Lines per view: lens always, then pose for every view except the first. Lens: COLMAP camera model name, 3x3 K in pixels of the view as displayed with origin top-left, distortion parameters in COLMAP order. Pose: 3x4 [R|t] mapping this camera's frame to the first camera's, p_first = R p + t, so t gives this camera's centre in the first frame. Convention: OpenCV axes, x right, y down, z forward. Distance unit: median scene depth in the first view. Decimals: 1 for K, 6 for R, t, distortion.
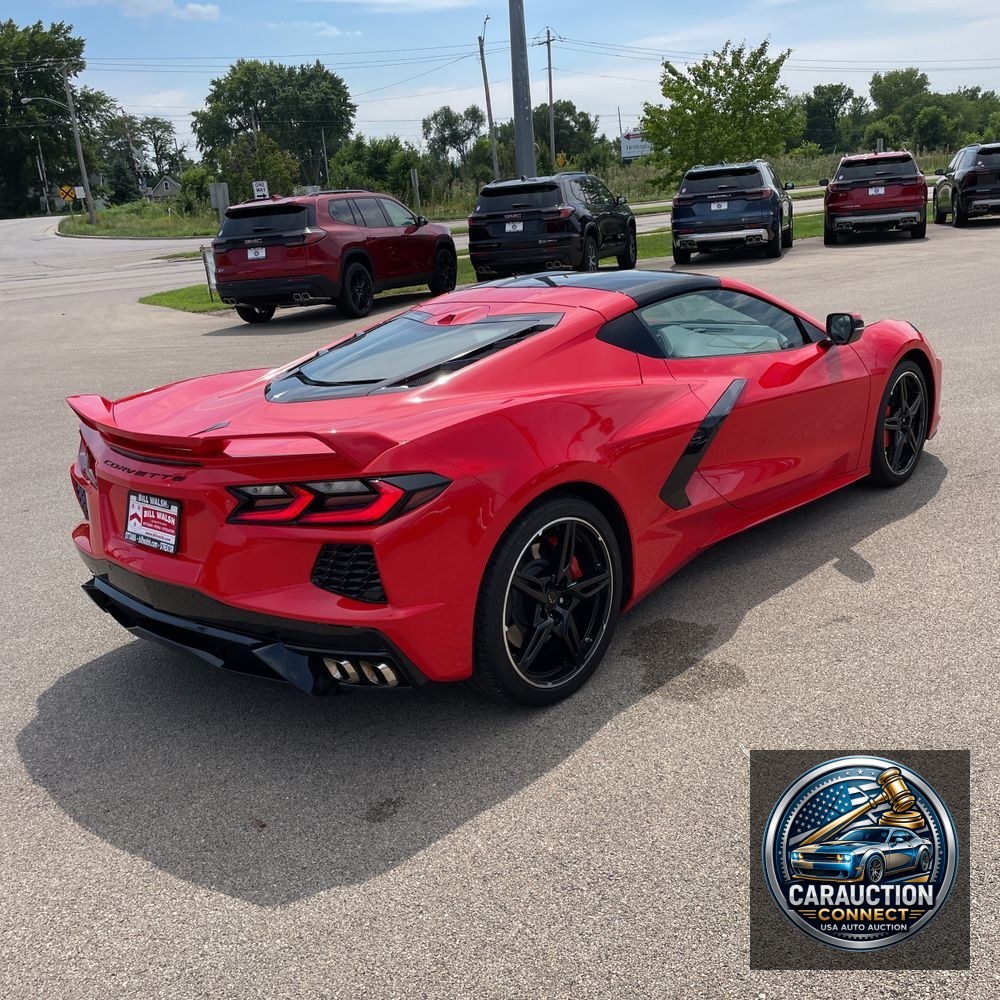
lens RADIAL K [[1028.7, 0, 505.2], [0, 1028.7, 495.9], [0, 0, 1]] dist [0.045160, -0.055939]
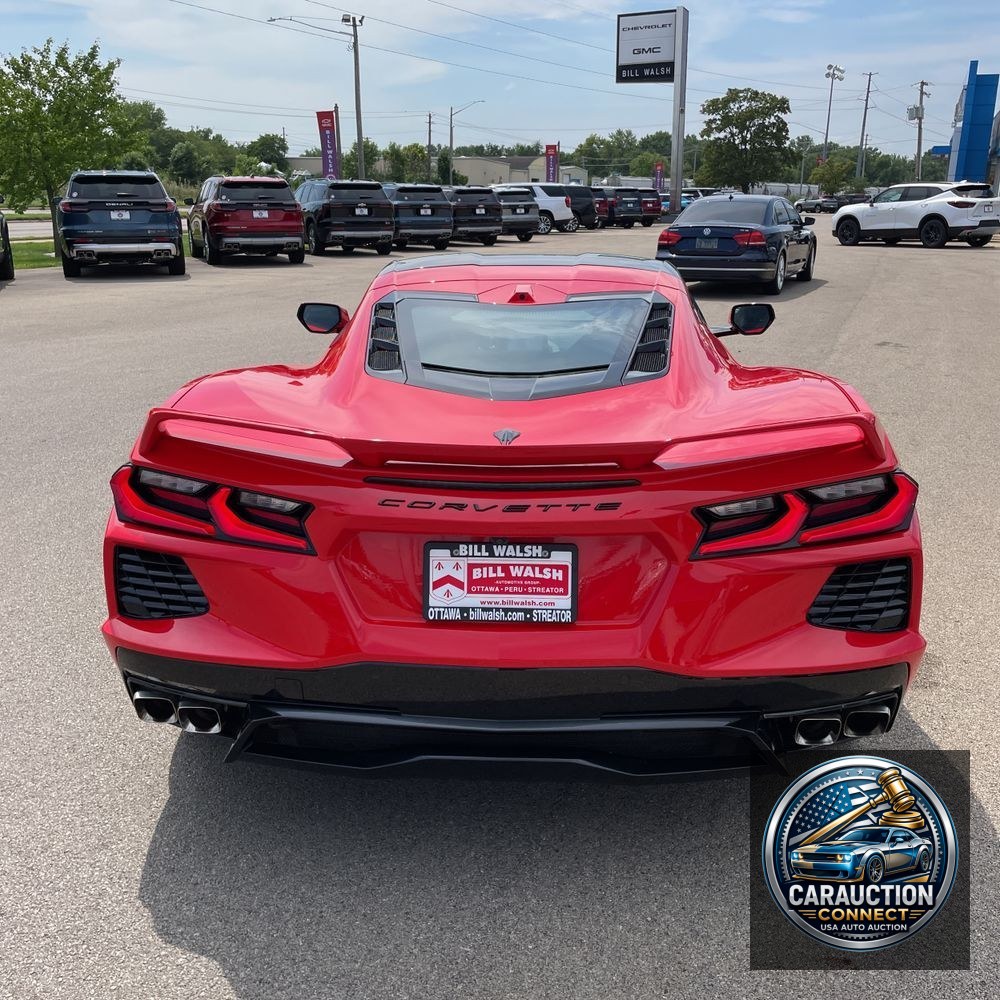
lens RADIAL K [[1028.7, 0, 505.2], [0, 1028.7, 495.9], [0, 0, 1]] dist [0.045160, -0.055939]
pose [[0.763574, -0.095004, 0.638693, -0.143024], [0.112608, 0.993552, 0.013163, -0.007229], [-0.635826, 0.061871, 0.769349, 0.094426]]
